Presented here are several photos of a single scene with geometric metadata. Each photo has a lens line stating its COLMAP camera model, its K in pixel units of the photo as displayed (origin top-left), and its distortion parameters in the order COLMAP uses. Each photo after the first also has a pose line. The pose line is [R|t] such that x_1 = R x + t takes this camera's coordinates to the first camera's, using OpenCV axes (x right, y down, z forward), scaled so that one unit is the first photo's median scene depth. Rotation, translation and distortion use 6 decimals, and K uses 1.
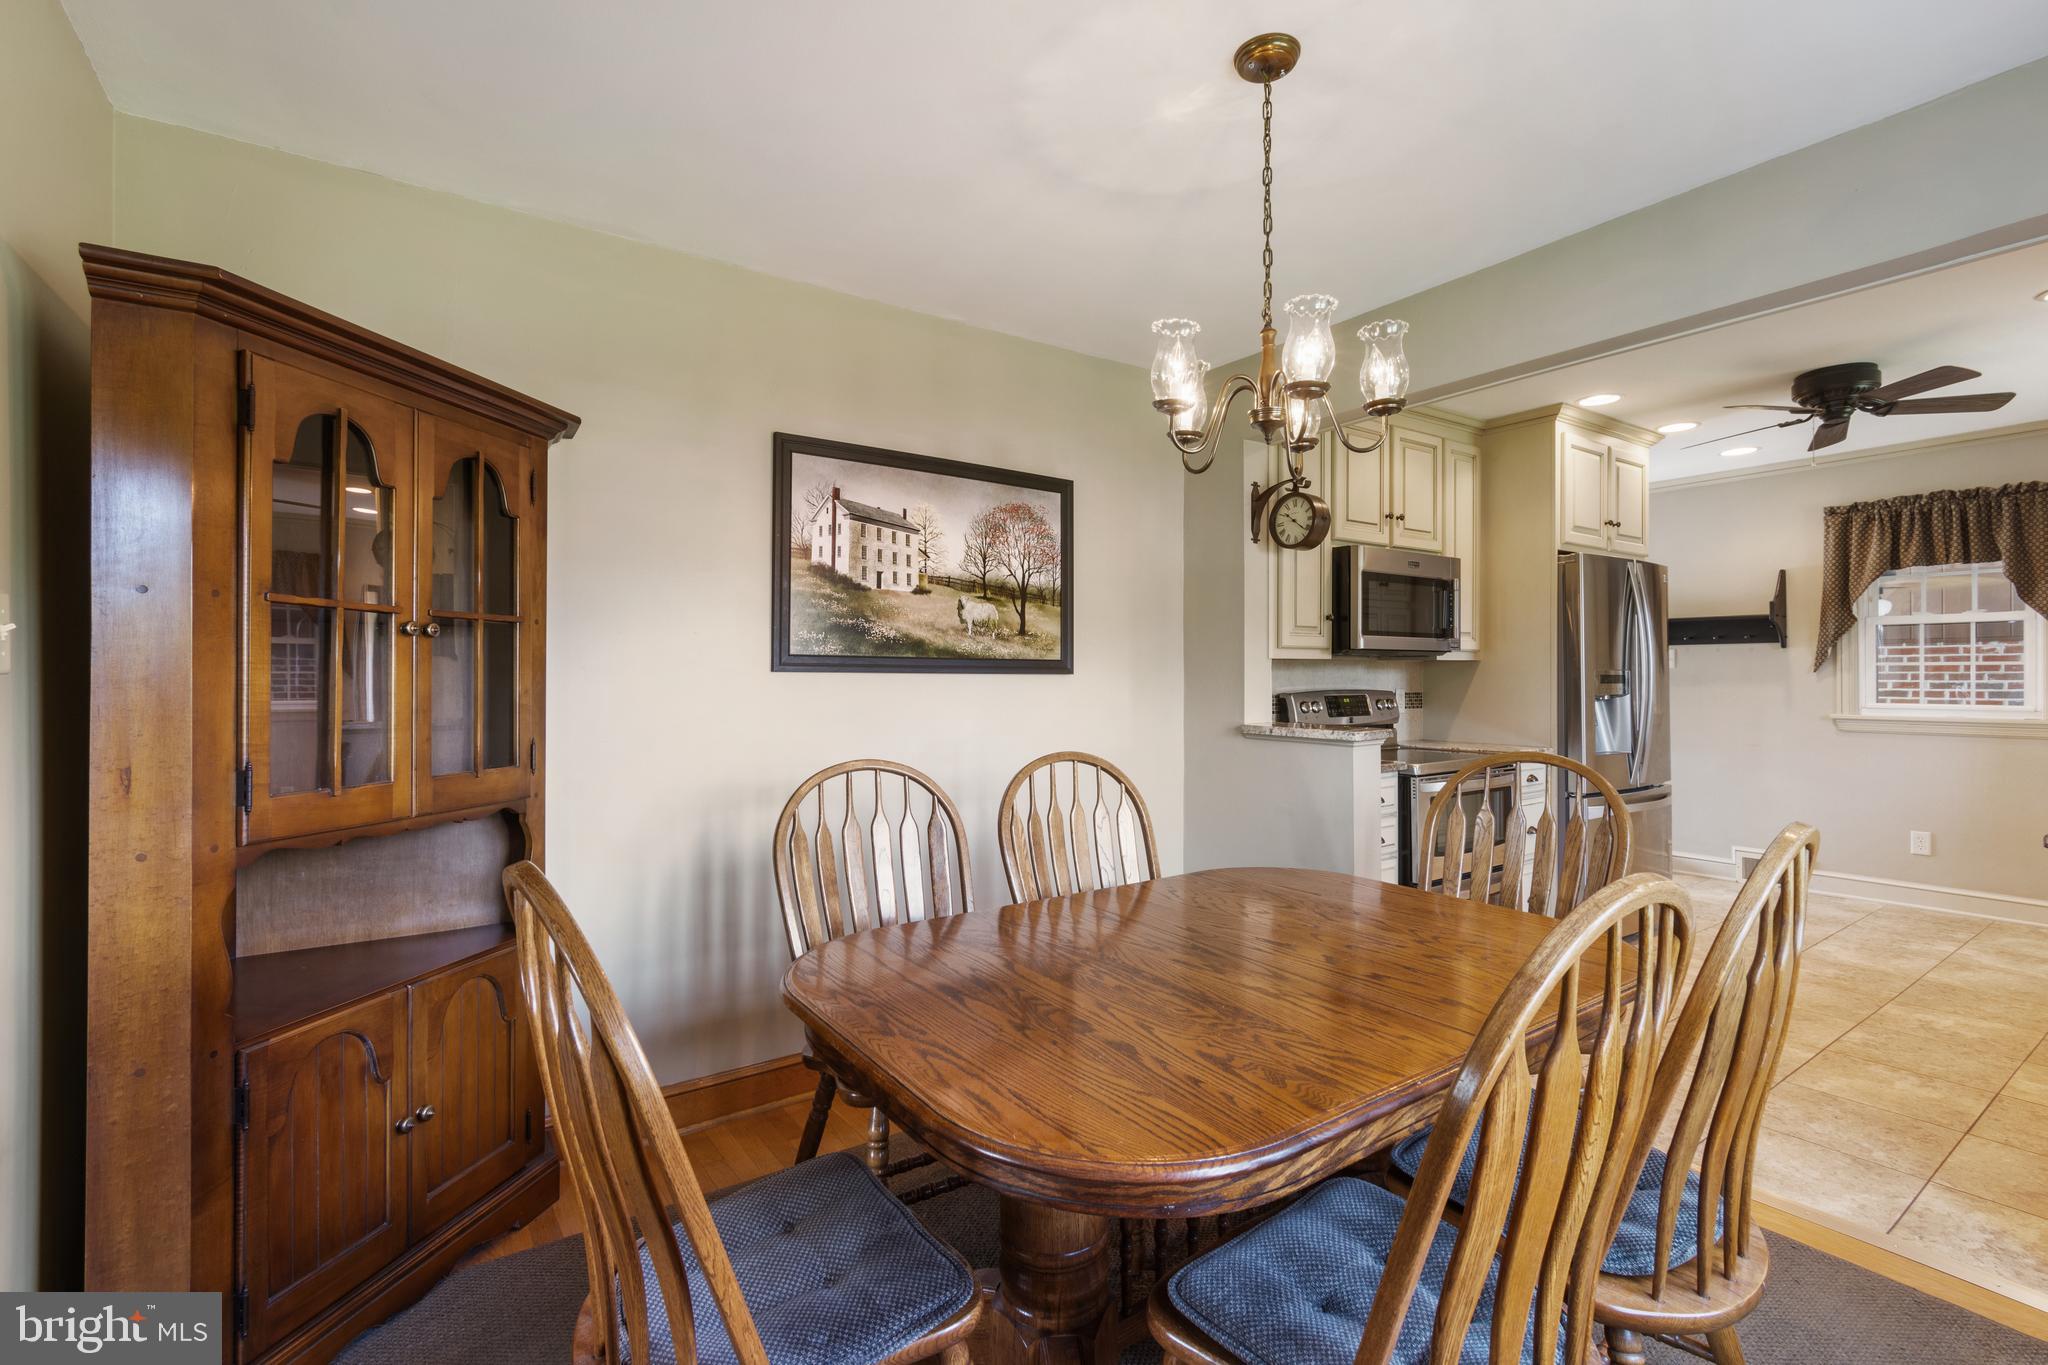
lens RADIAL K [[919.2, 0, 1036.3], [0, 919.2, 651.6], [0, 0, 1]] dist [-0.001018, -0.000167]
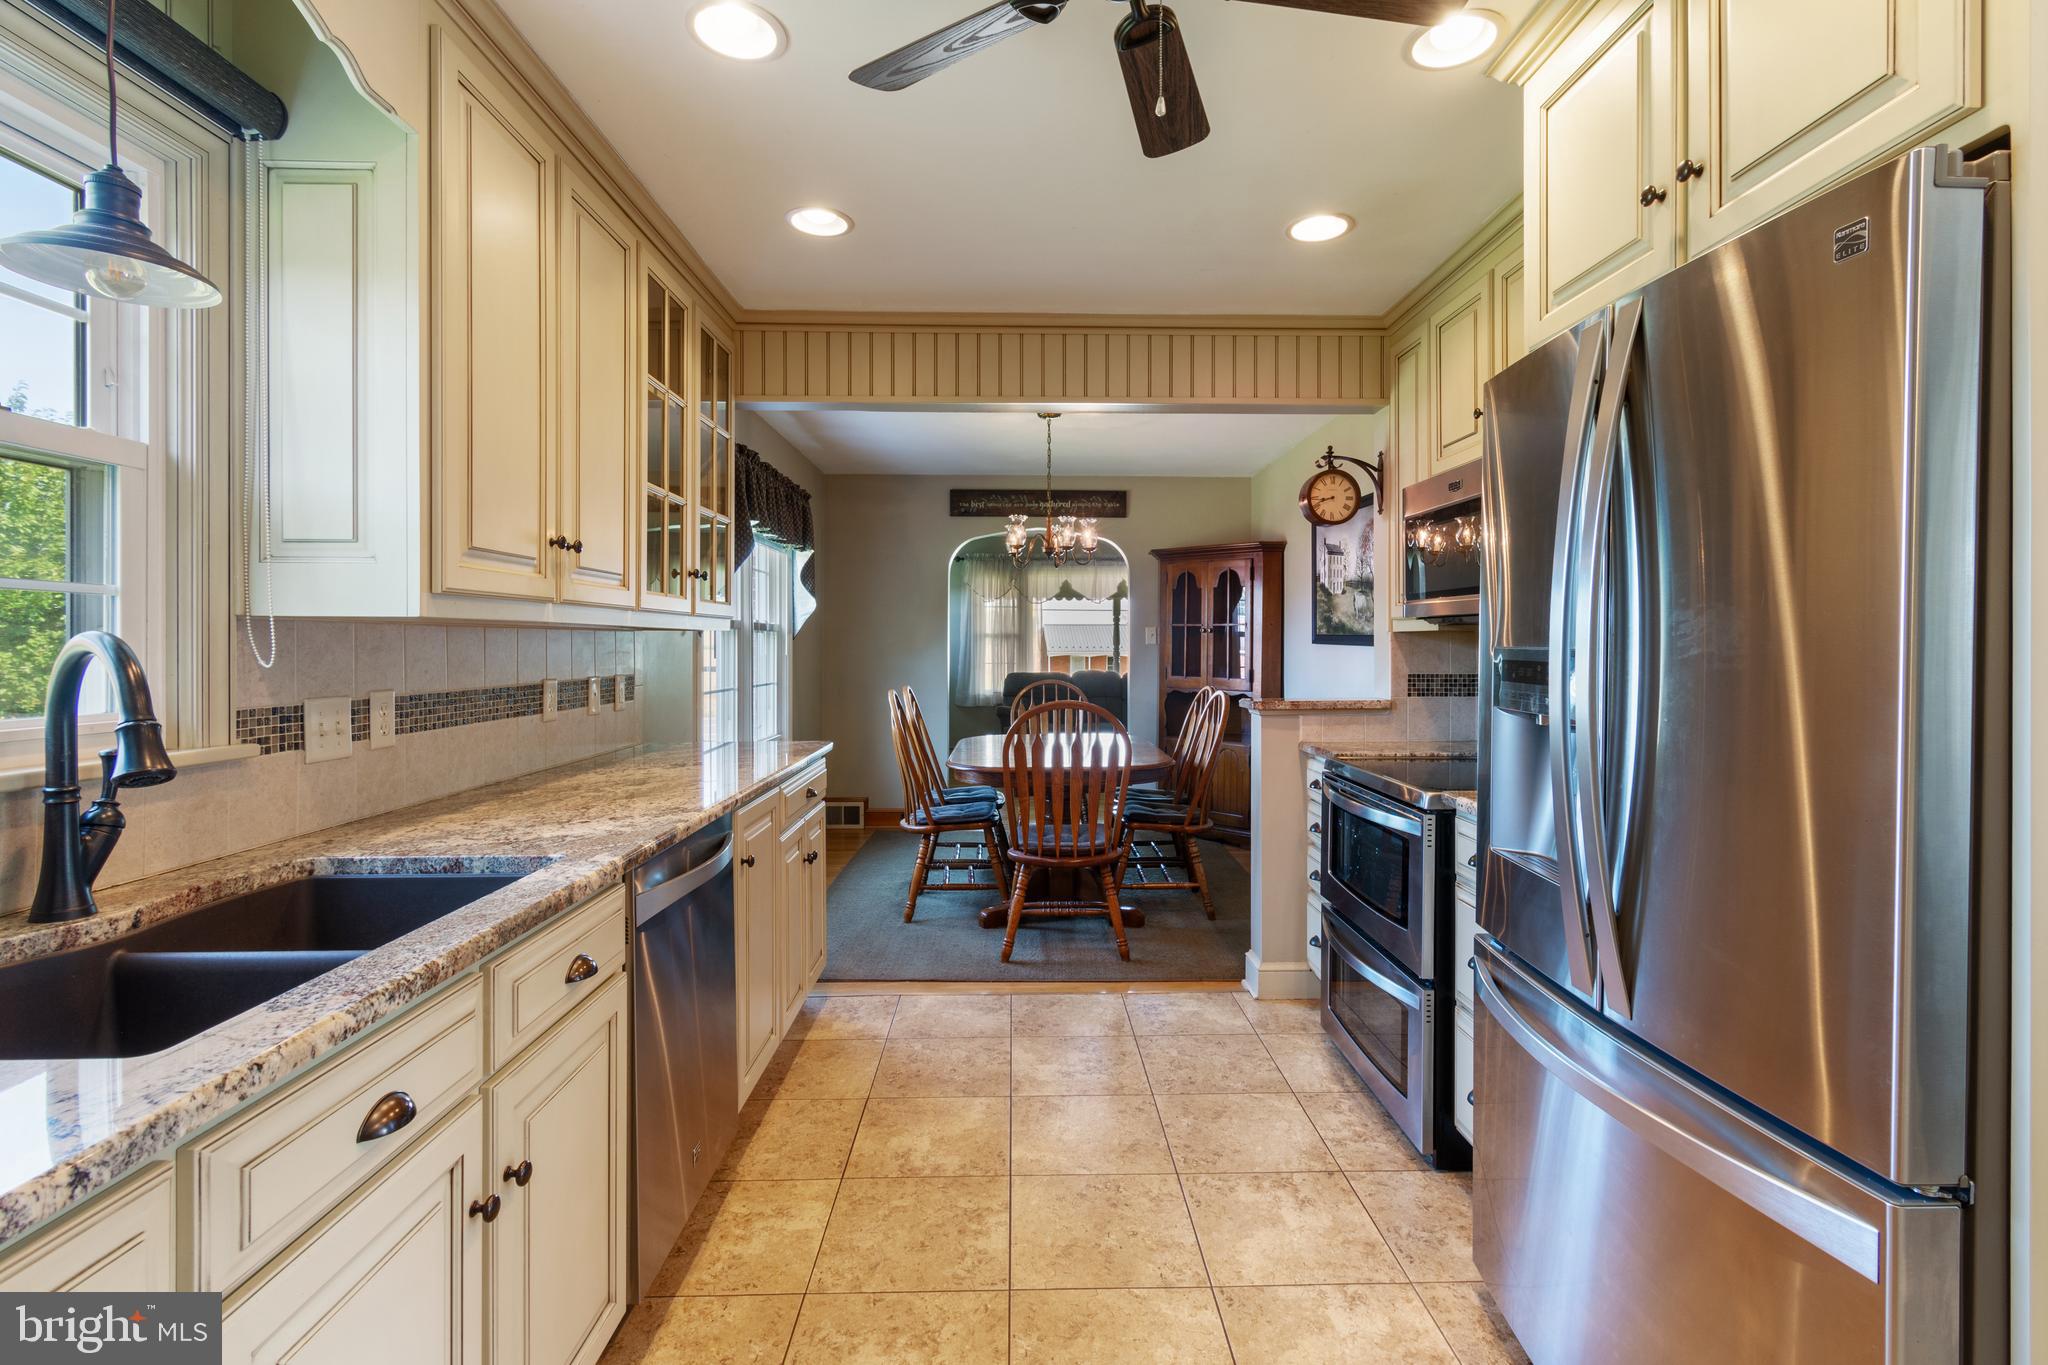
lens RADIAL K [[919.2, 0, 1036.3], [0, 919.2, 651.6], [0, 0, 1]] dist [-0.001018, -0.000167]
pose [[-0.552445, 0.014818, -0.833418, 1.242155], [0.026217, 0.999656, 0.000395, 0.018842], [0.833137, -0.021632, -0.552644, 1.226365]]
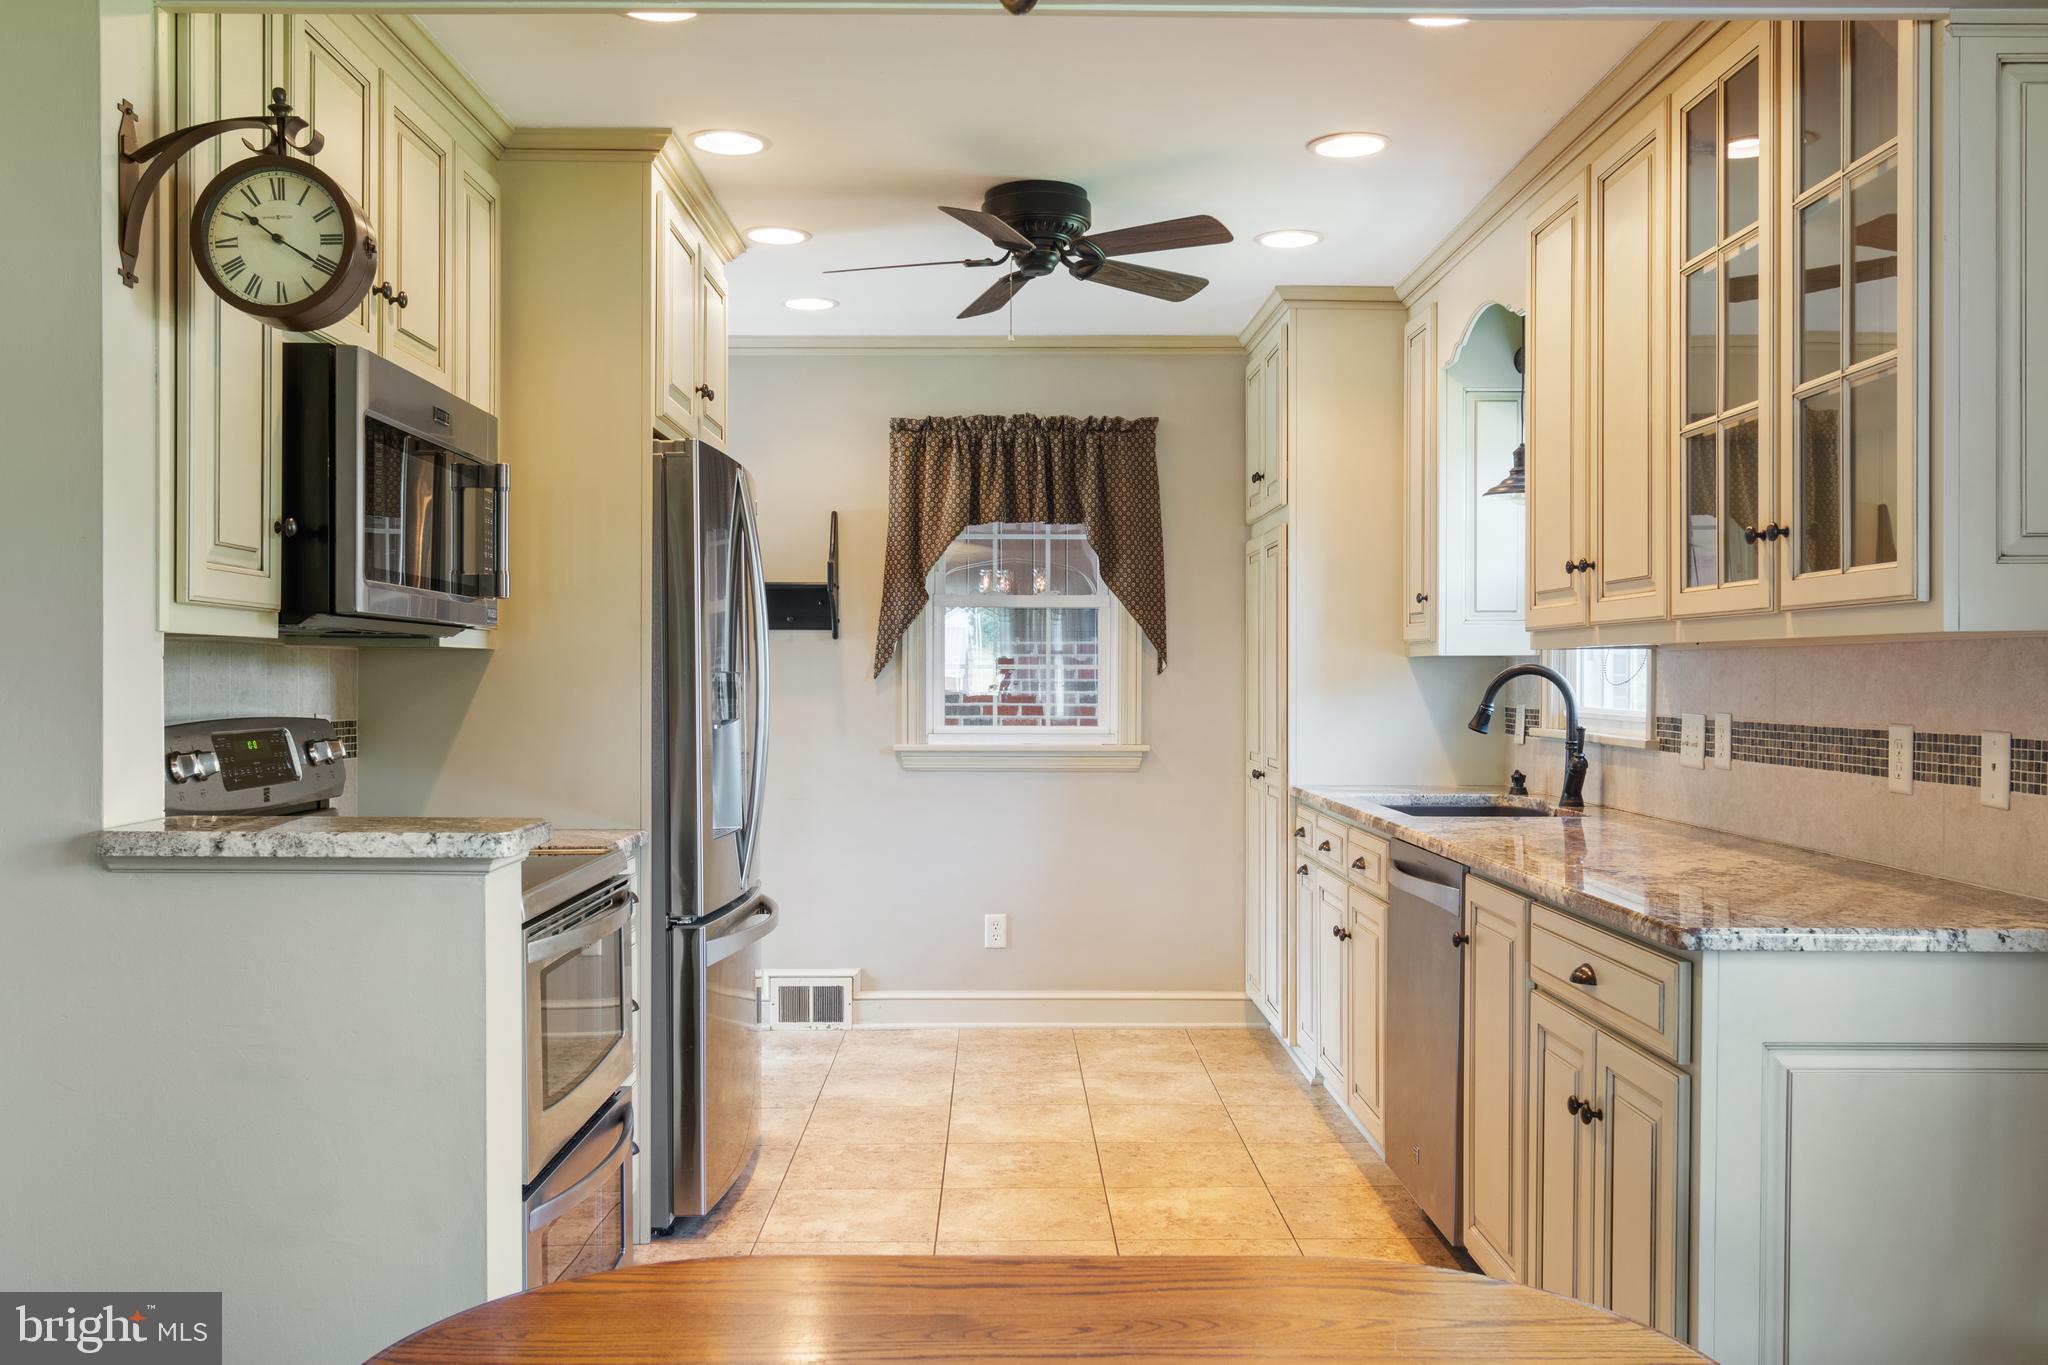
lens RADIAL K [[1710.0, 0, 1036.2], [0, 1710.0, 687.4], [0, 0, 1]] dist [0.004022, 0.000034]
pose [[0.562685, 0.000259, 0.826671, -0.089043], [-0.025129, 0.999543, 0.016791, 0.009227], [-0.826289, -0.030222, 0.562434, 0.369608]]
